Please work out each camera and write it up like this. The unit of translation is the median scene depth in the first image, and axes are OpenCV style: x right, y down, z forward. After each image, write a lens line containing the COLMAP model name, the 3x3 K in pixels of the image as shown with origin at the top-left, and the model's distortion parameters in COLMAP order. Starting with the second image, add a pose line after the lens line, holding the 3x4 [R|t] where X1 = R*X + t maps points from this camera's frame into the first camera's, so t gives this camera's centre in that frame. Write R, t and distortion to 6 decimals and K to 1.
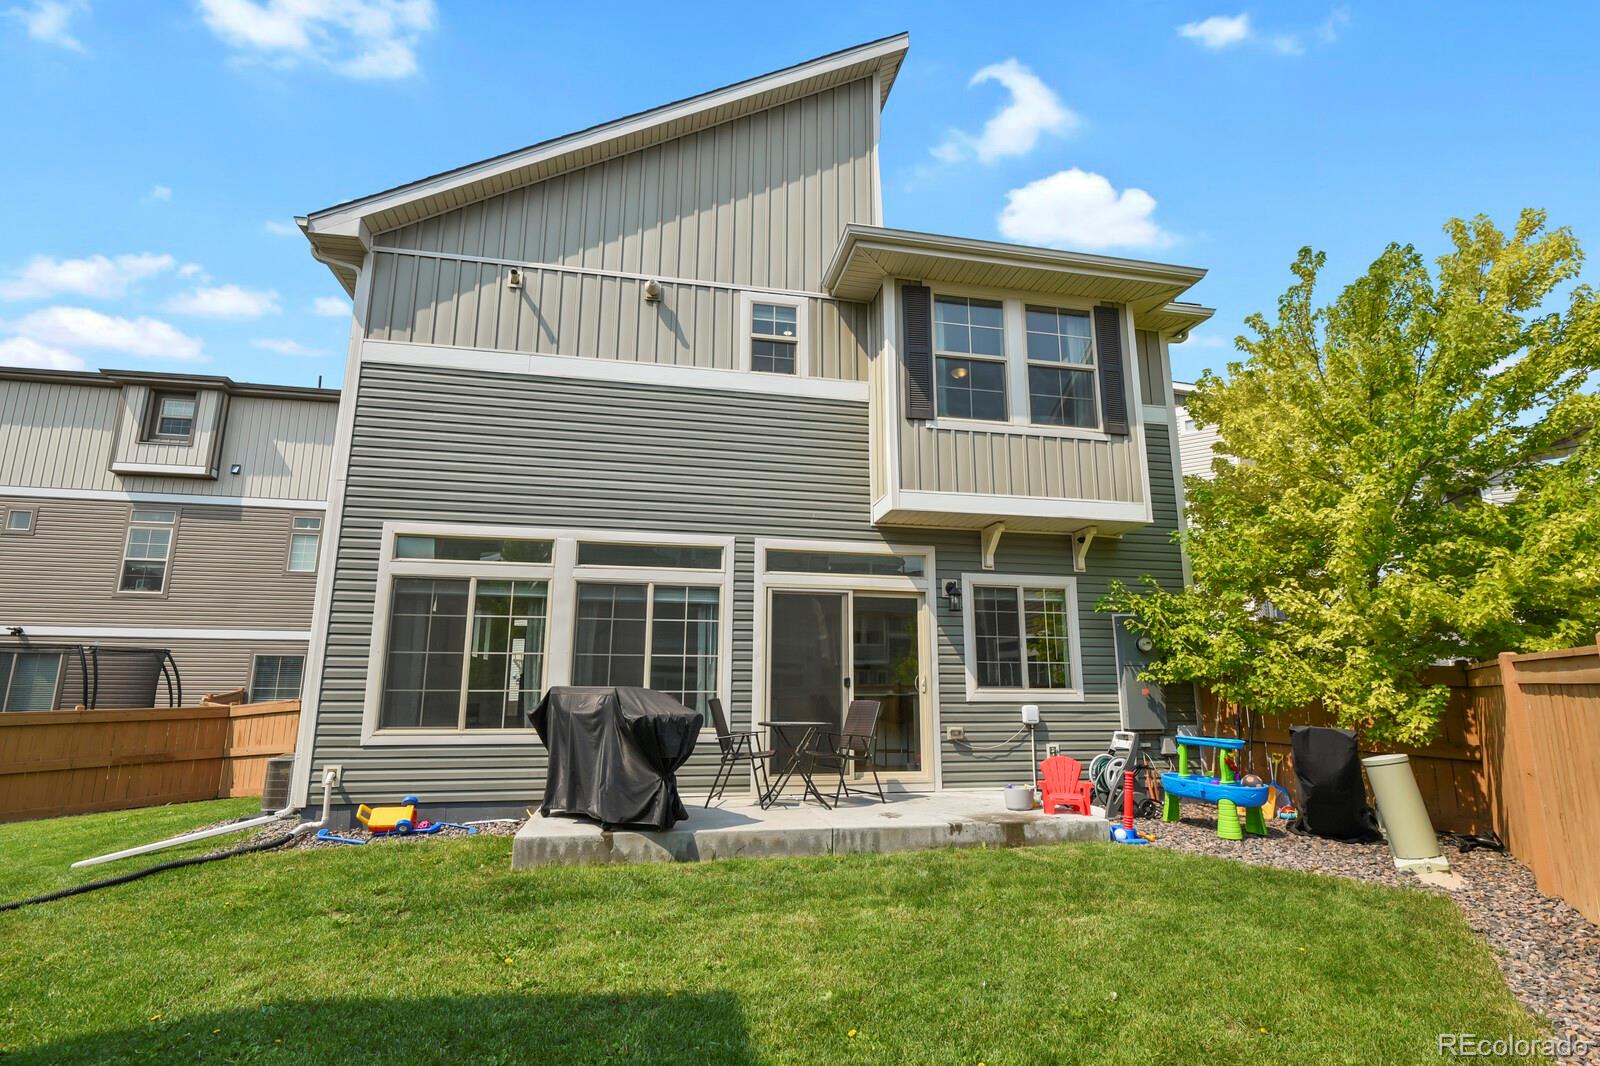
lens RADIAL K [[781.1, 0, 806.2], [0, 781.1, 537.0], [0, 0, 1]] dist [-0.000451, -0.000873]
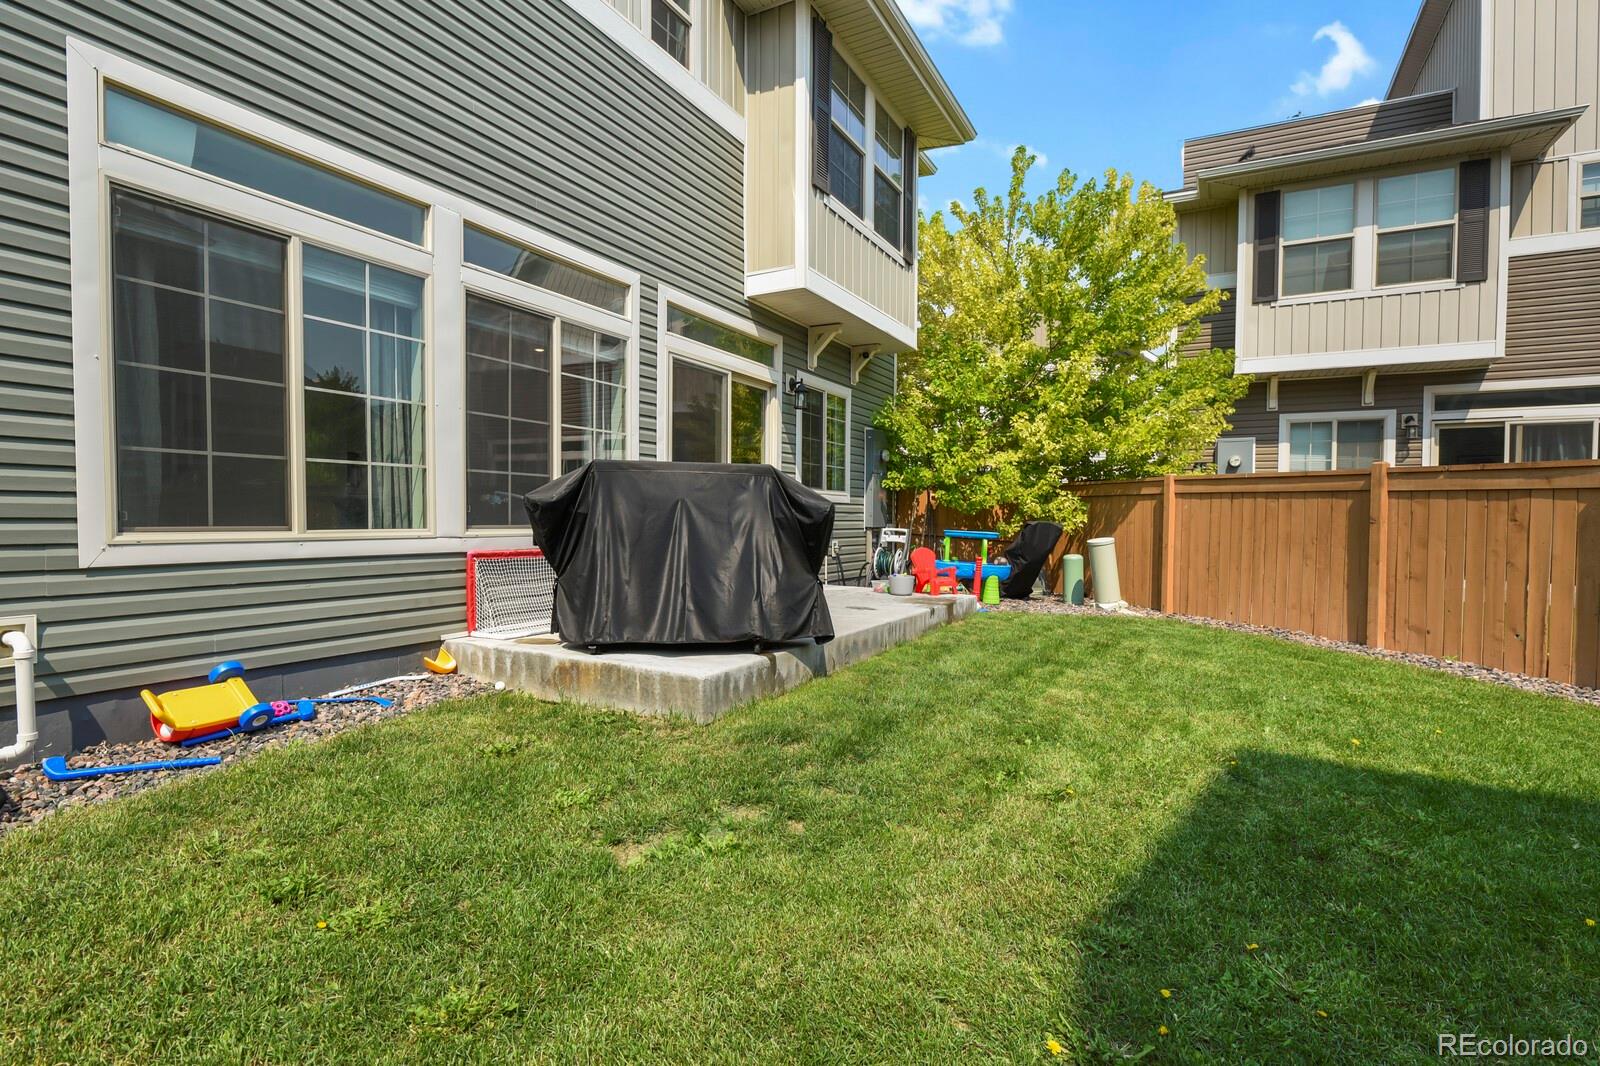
lens RADIAL K [[781.1, 0, 806.2], [0, 781.1, 537.0], [0, 0, 1]] dist [-0.000451, -0.000873]
pose [[0.635842, -0.016362, 0.771646, -0.589805], [-0.160308, 0.975173, 0.152773, 0.107293], [-0.754988, -0.220840, 0.617433, 0.388148]]
